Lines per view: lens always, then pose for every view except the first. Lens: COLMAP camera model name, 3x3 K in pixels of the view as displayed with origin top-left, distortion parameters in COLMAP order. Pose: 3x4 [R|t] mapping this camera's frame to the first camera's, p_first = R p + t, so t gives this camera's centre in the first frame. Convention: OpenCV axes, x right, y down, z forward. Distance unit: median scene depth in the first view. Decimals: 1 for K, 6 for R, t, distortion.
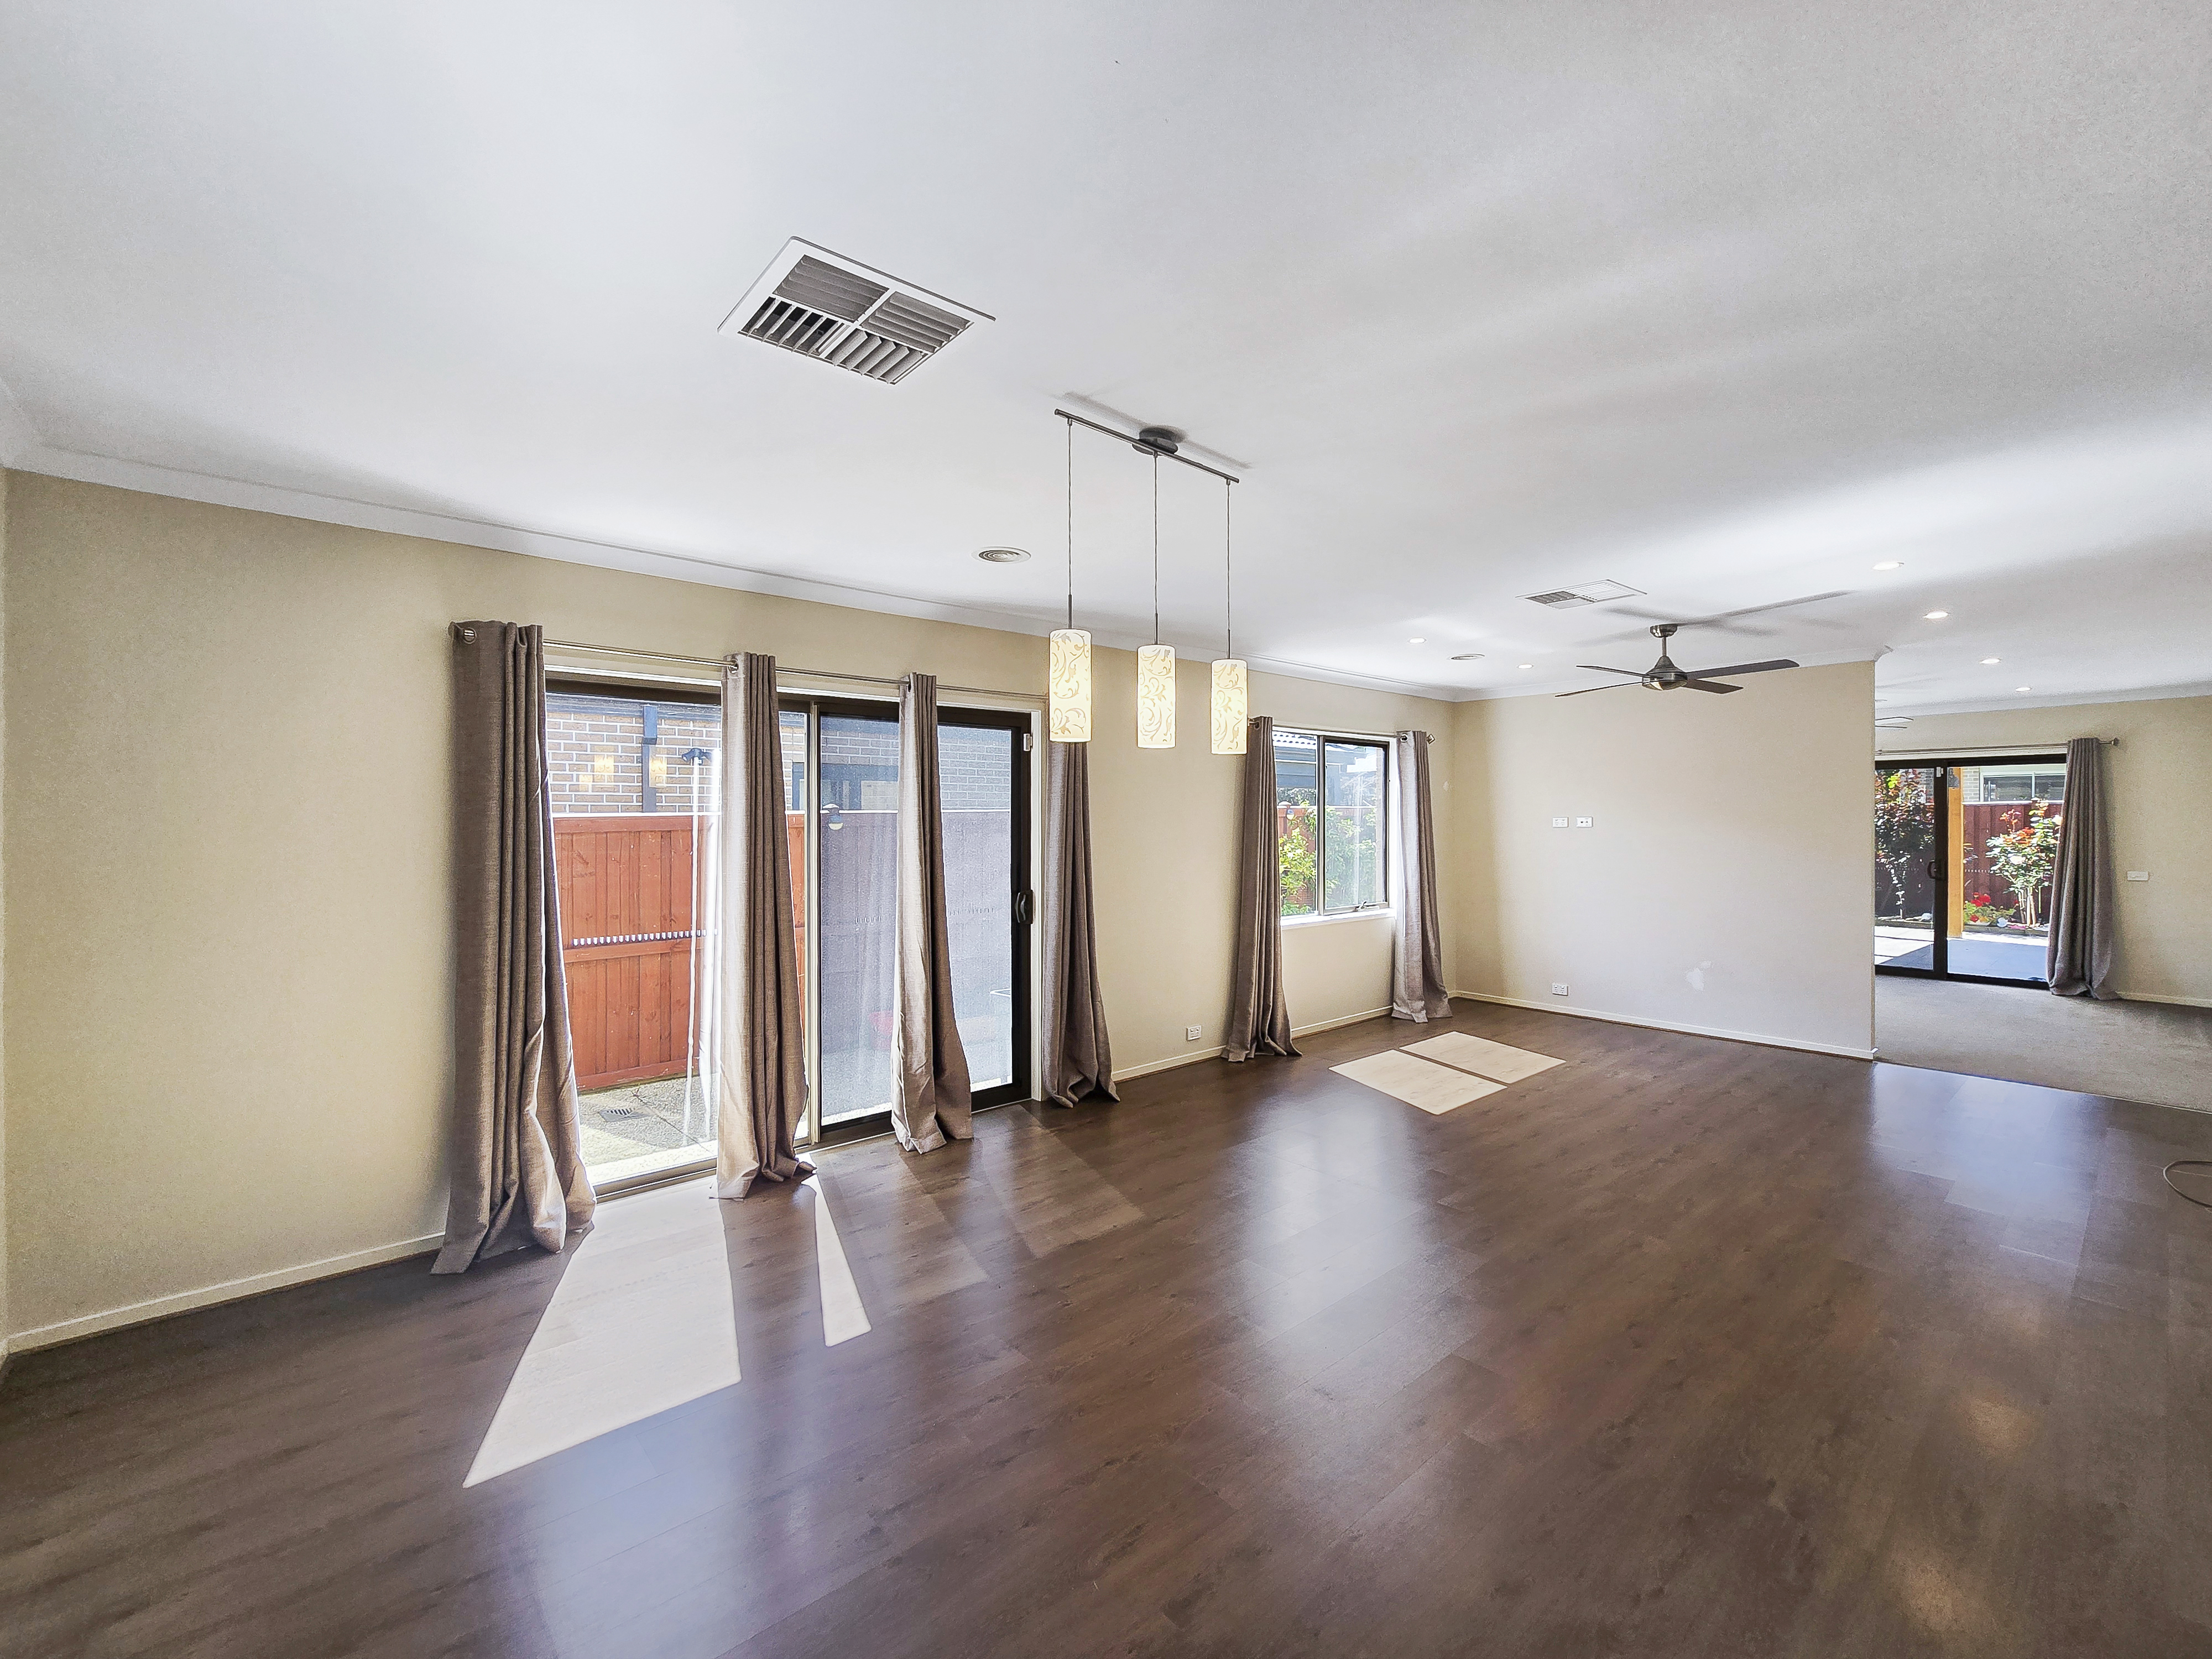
lens RADIAL K [[939.1, 0, 1126.2], [0, 939.1, 819.4], [0, 0, 1]] dist [-0.008601, 0.000296]
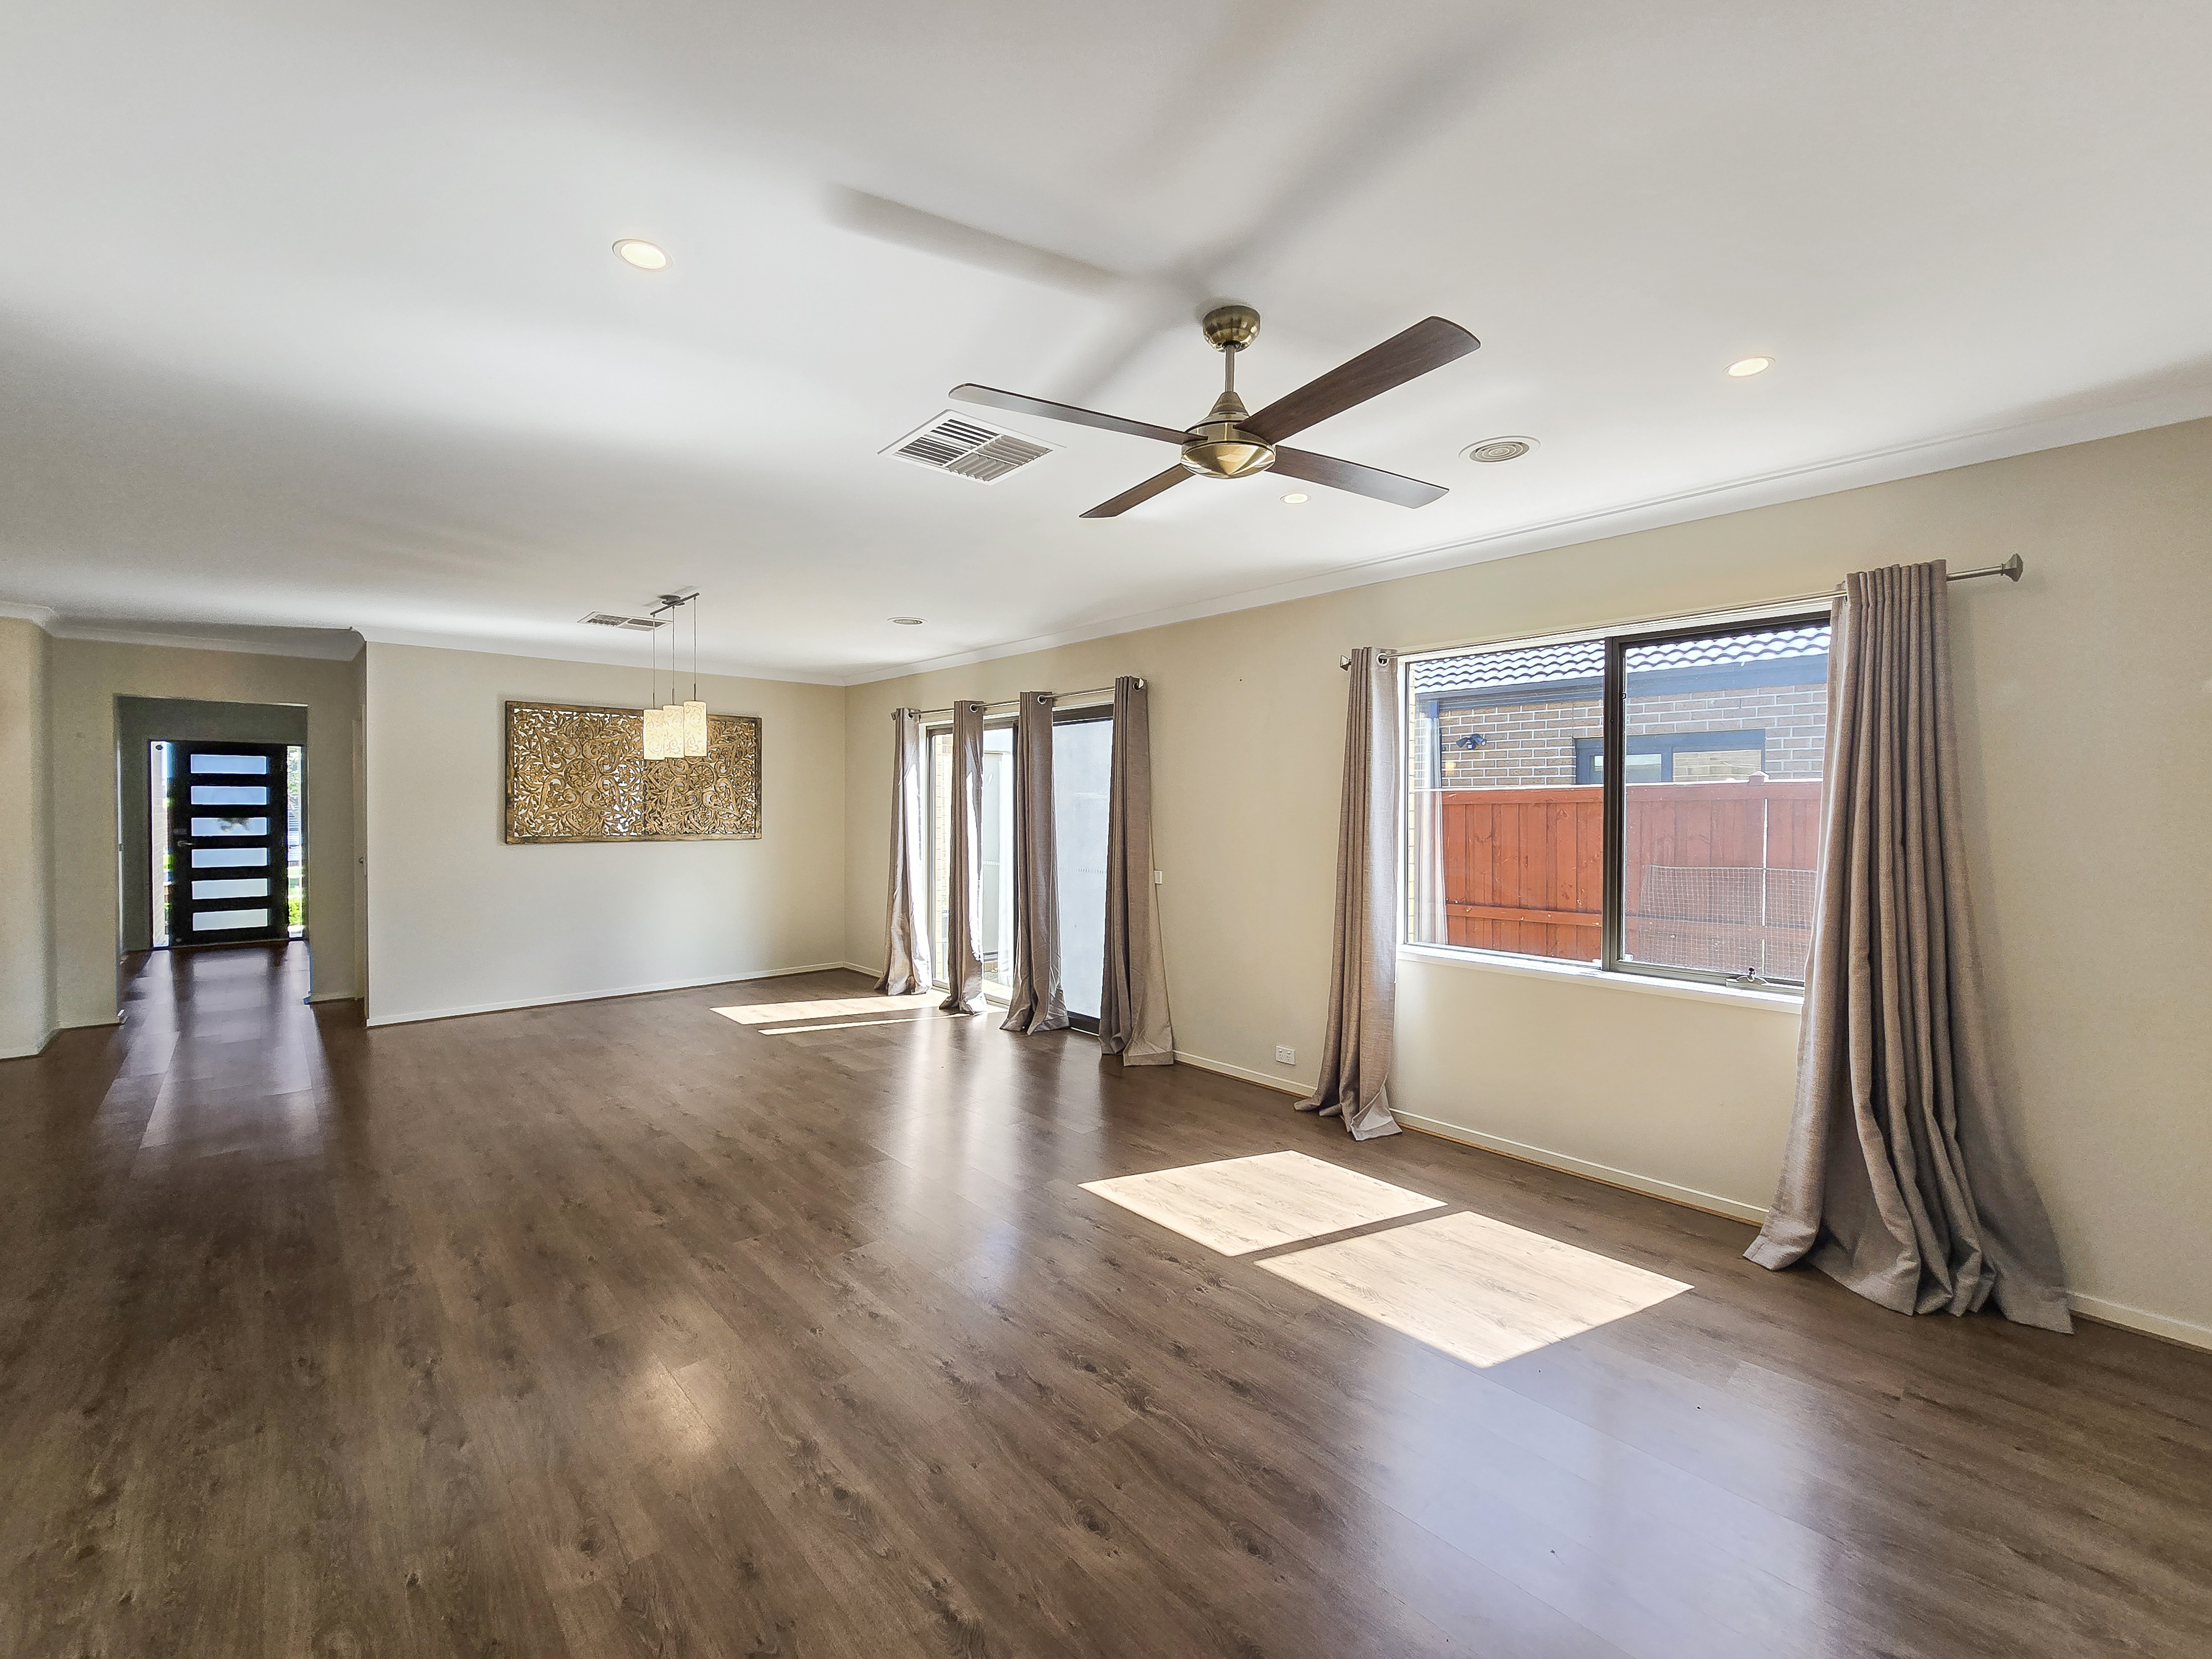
lens RADIAL K [[939.1, 0, 1112.1], [0, 939.1, 821.2], [0, 0, 1]] dist [-0.008601, 0.000296]
pose [[0.009403, 0.014752, -0.999847, 1.227947], [-0.002056, 0.999889, 0.014733, 0.015465], [0.999954, 0.001918, 0.009432, 1.168723]]
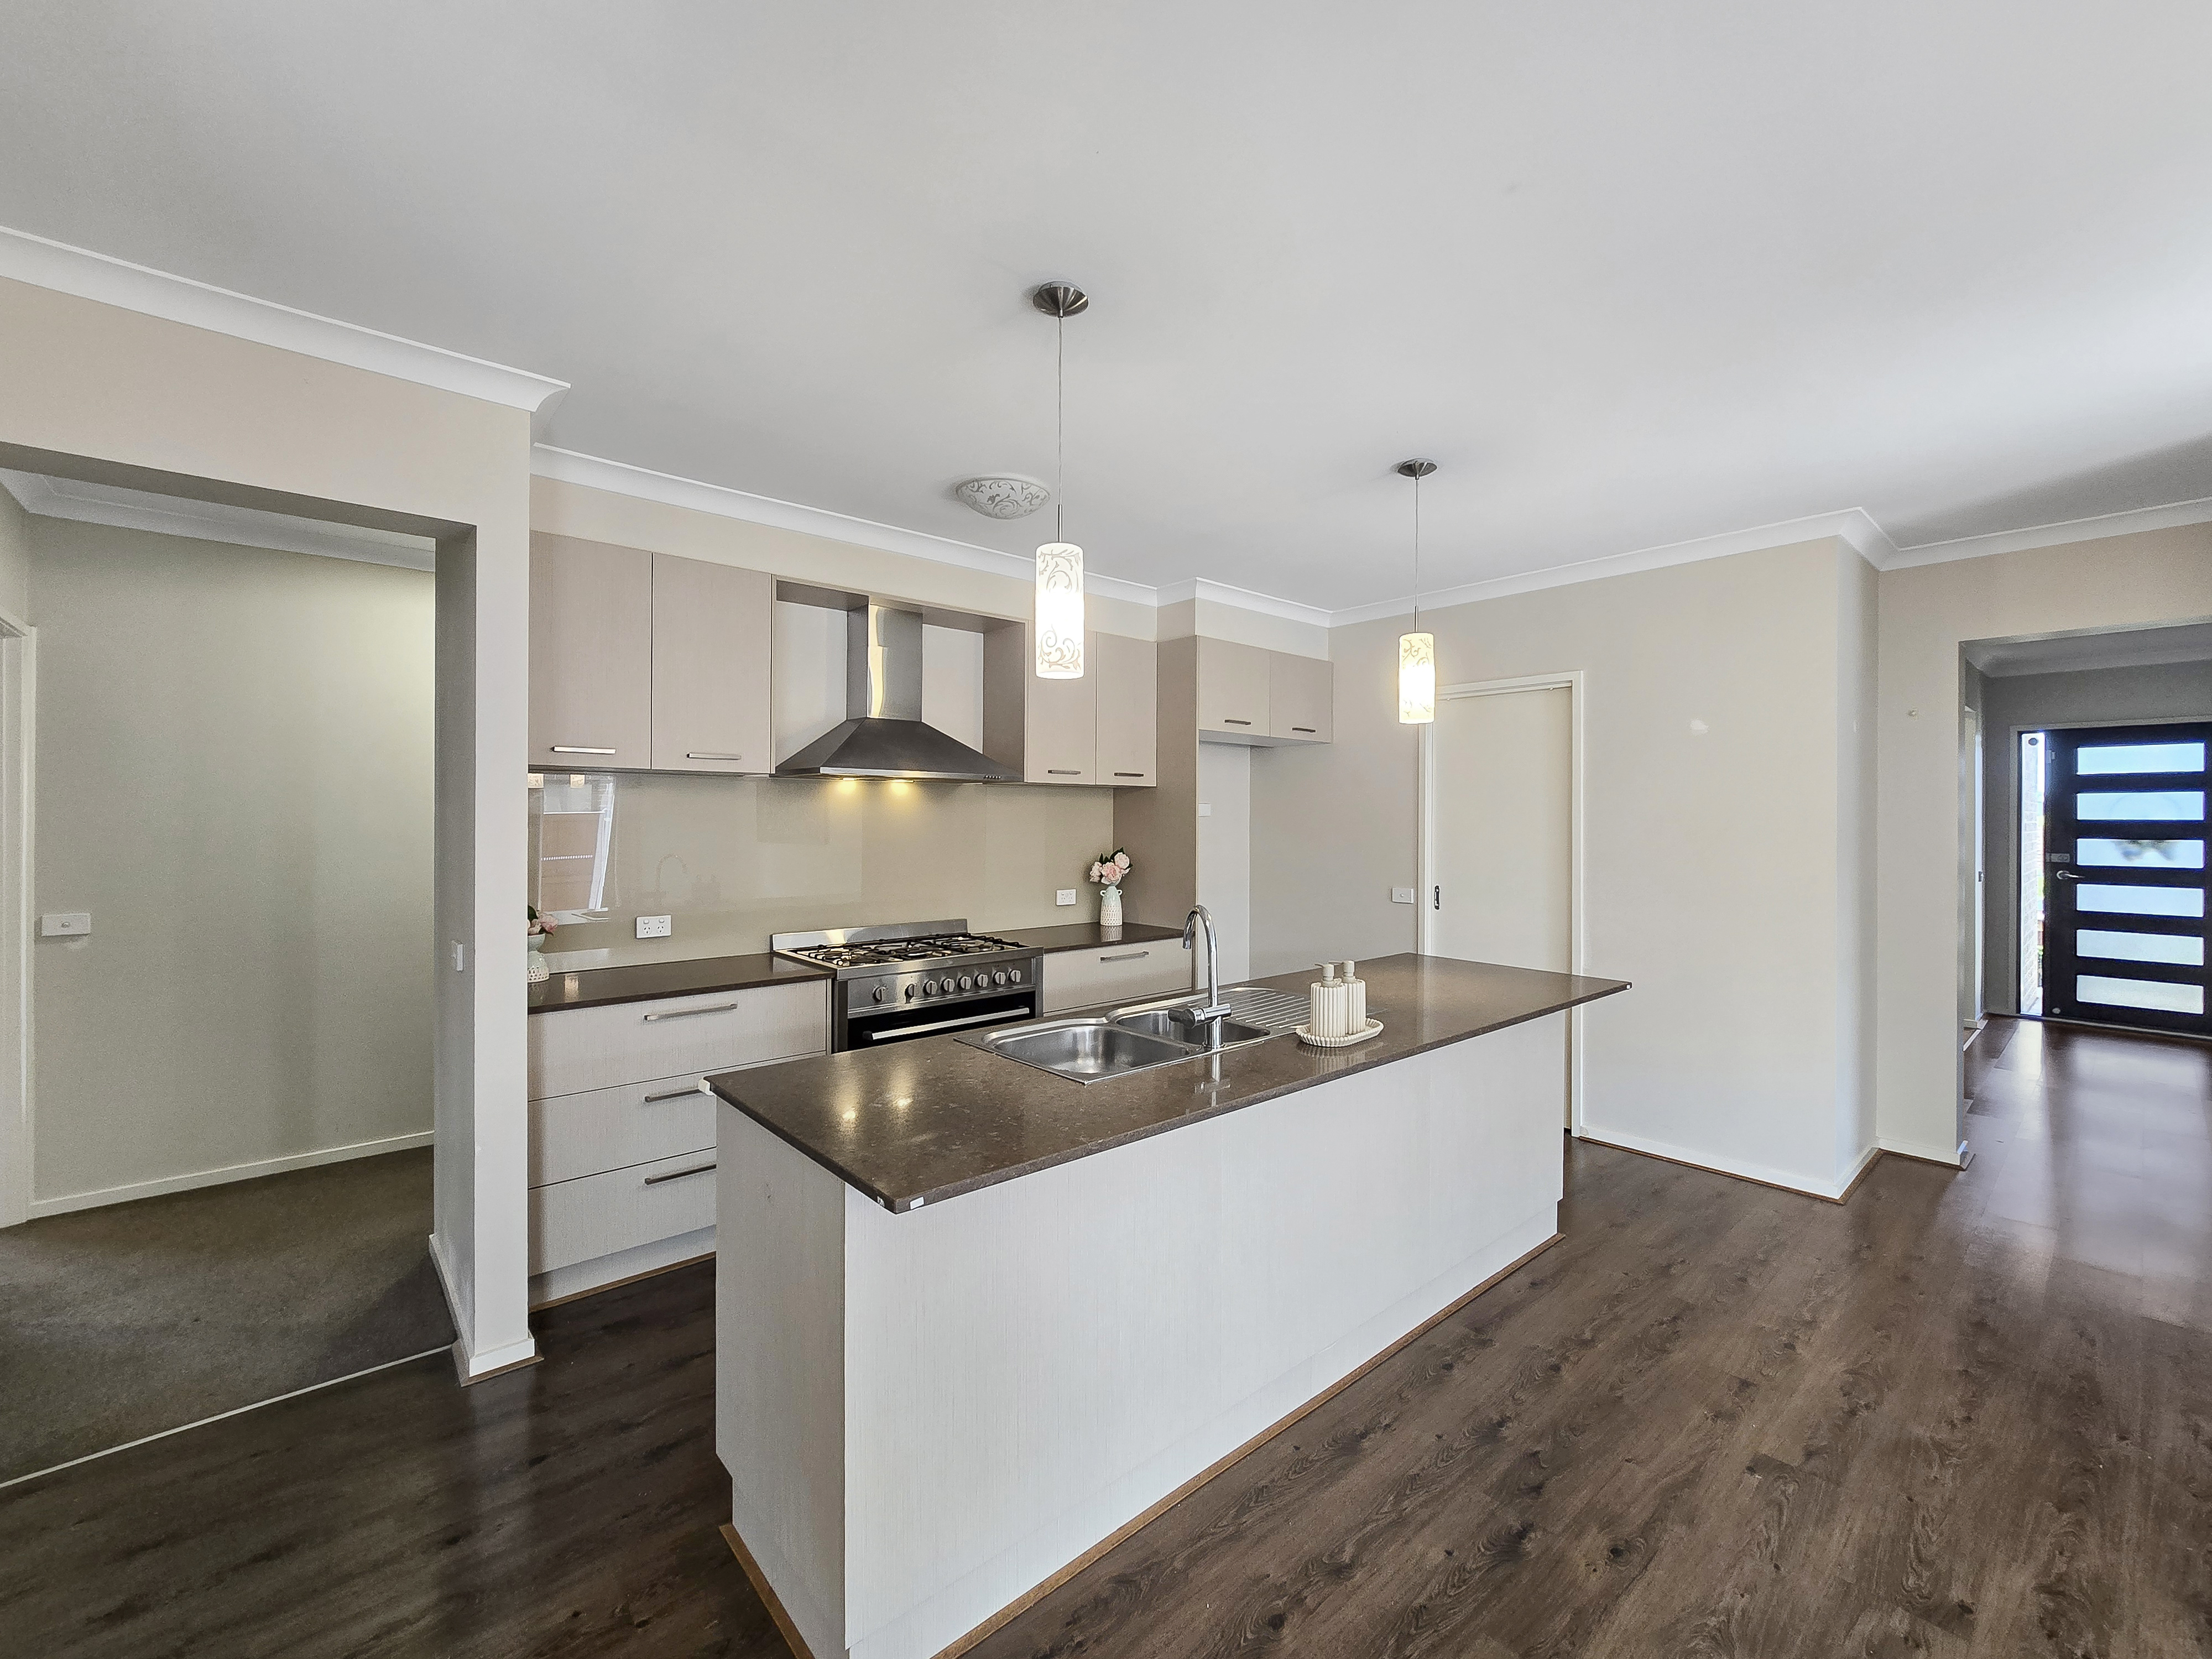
lens RADIAL K [[939.1, 0, 1082.7], [0, 939.1, 819.1], [0, 0, 1]] dist [-0.008601, 0.000296]
pose [[-0.999912, -0.002025, 0.013117, 0.604229], [-0.002033, 0.999998, -0.000627, 0.016820], [-0.013116, -0.000654, -0.999914, 0.547539]]
